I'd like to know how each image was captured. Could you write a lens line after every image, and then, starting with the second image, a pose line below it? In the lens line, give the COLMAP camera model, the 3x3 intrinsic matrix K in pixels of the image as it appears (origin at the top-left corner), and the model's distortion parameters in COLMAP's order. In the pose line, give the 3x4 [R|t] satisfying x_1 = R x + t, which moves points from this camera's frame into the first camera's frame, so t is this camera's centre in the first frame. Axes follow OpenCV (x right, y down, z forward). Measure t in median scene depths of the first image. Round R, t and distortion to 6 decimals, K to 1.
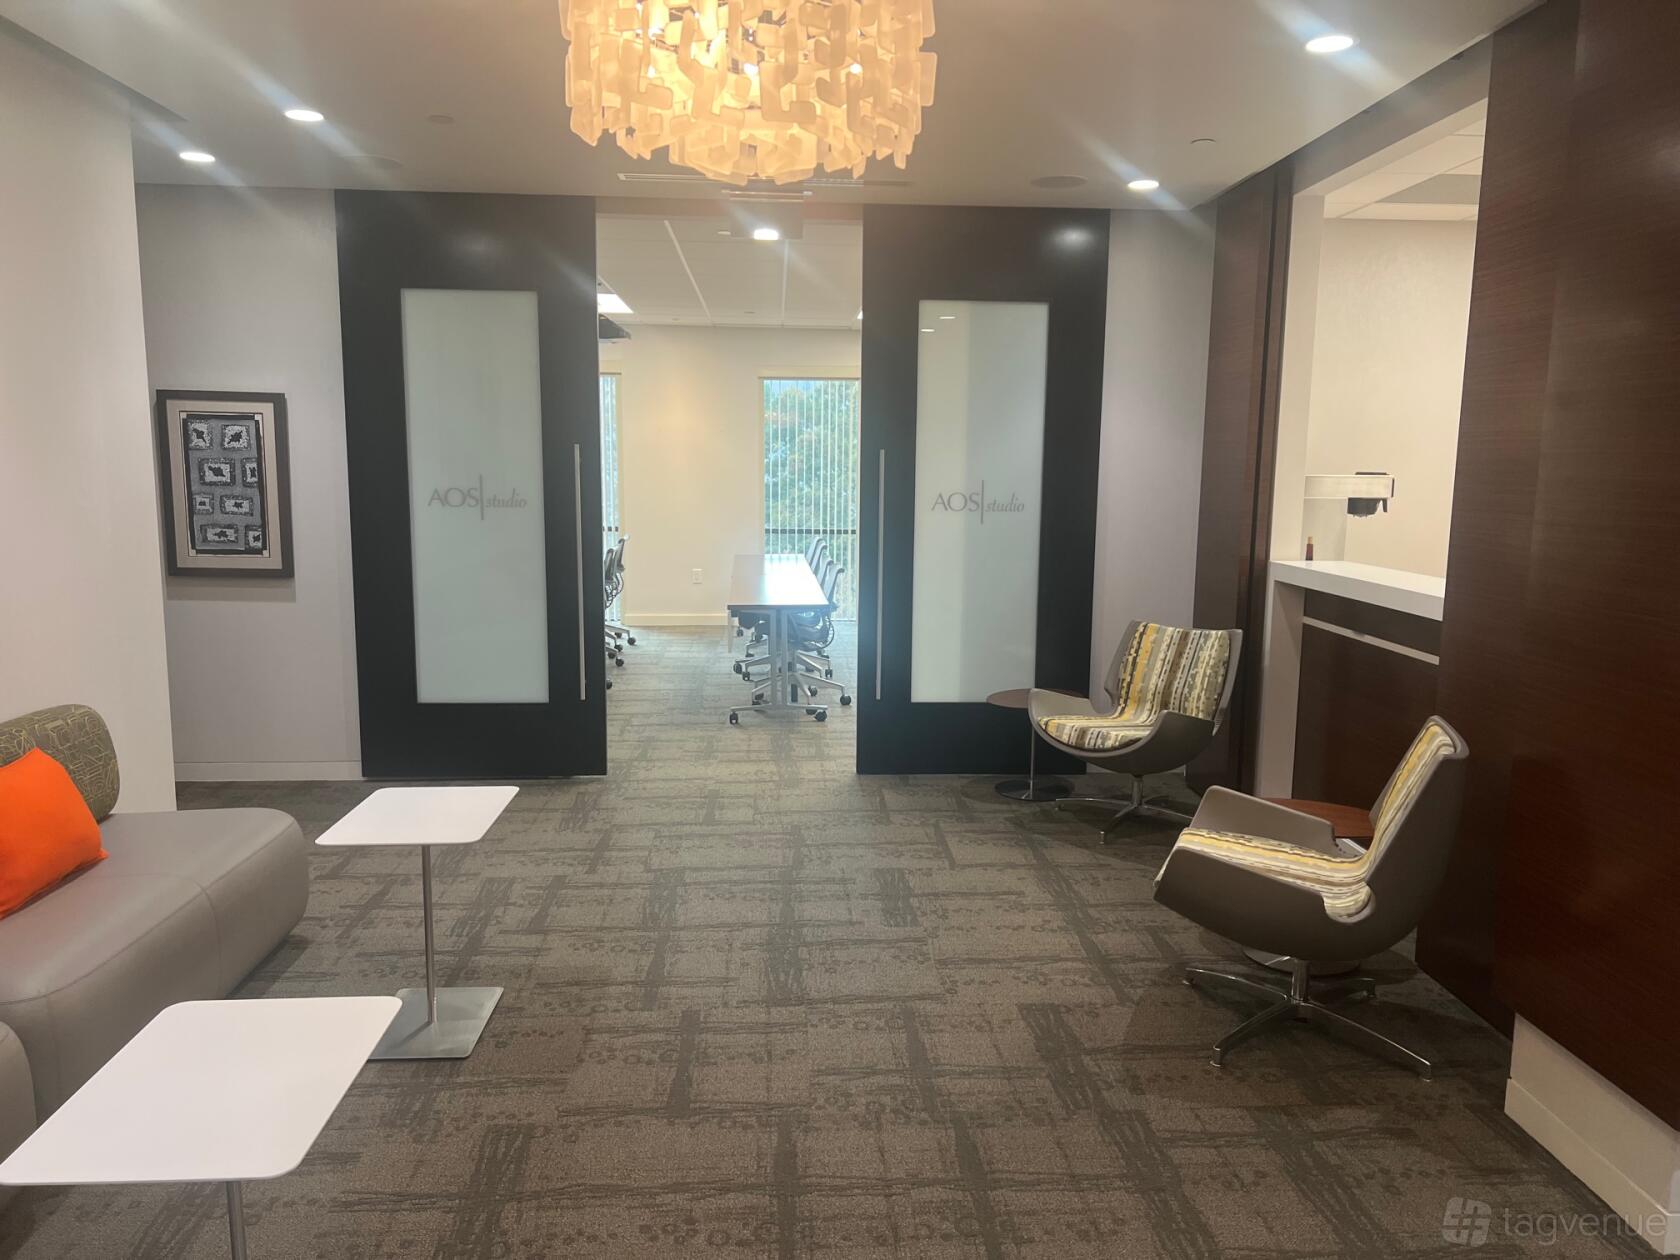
lens RADIAL K [[1270.8, 0, 848.0], [0, 1270.8, 630.8], [0, 0, 1]] dist [0.093924, -0.088372]
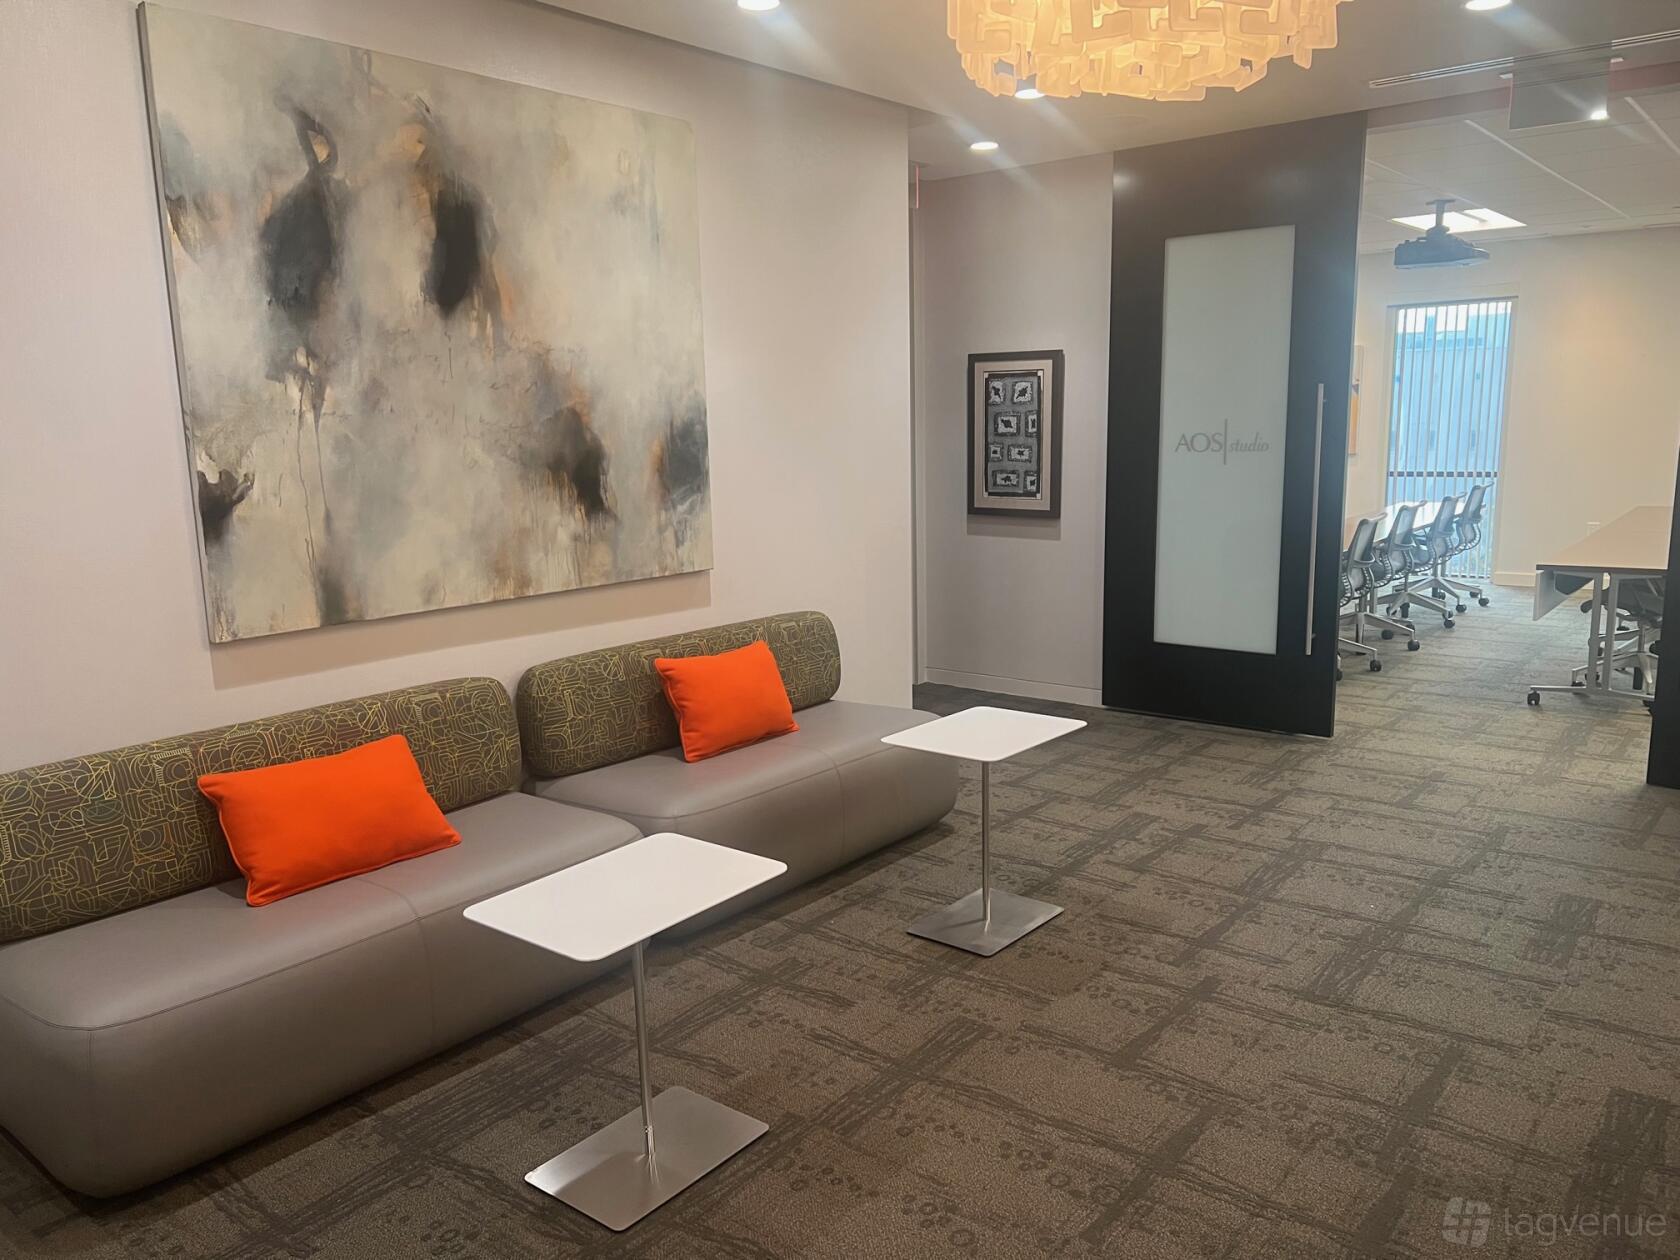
lens RADIAL K [[1270.8, 0, 848.0], [0, 1270.8, 630.8], [0, 0, 1]] dist [0.093924, -0.088372]
pose [[0.744296, 0.089131, -0.661876, 0.237940], [-0.062651, 0.996002, 0.063674, -0.004845], [0.664905, -0.005925, 0.746905, 0.085756]]
